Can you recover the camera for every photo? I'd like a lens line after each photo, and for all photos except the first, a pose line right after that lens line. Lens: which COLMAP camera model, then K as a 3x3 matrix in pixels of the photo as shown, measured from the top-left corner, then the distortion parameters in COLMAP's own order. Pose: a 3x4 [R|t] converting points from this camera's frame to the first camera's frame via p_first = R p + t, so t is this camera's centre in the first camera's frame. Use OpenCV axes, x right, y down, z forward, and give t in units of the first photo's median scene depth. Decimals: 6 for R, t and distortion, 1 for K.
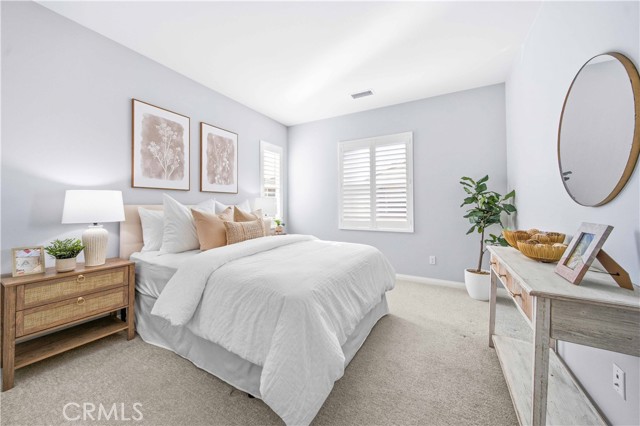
lens RADIAL K [[226.2, 0, 317.6], [0, 226.2, 213.9], [0, 0, 1]] dist [-0.000851, -0.000123]
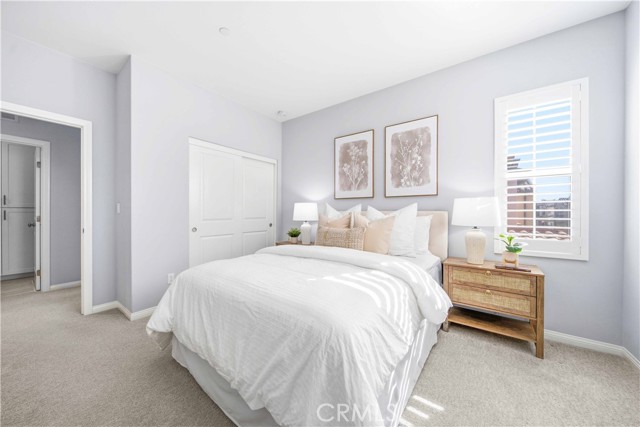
lens RADIAL K [[220.8, 0, 320.0], [0, 220.8, 213.5], [0, 0, 1]] dist [0.000047, -0.000017]
pose [[-0.103518, 0.013241, -0.994539, 0.504083], [-0.032825, 0.999321, 0.016722, -0.036655], [0.994086, 0.034376, -0.103013, 0.867771]]
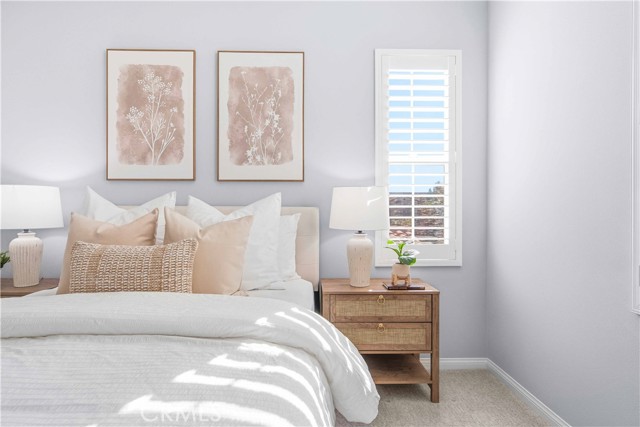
lens RADIAL K [[350.4, 0, 317.6], [0, 350.4, 210.4], [0, 0, 1]] dist [-0.000272, -0.000468]
pose [[0.514956, 0.011681, -0.857137, 0.337750], [-0.033809, 0.999406, -0.006692, -0.033847], [0.856550, 0.032425, 0.515045, 0.824614]]
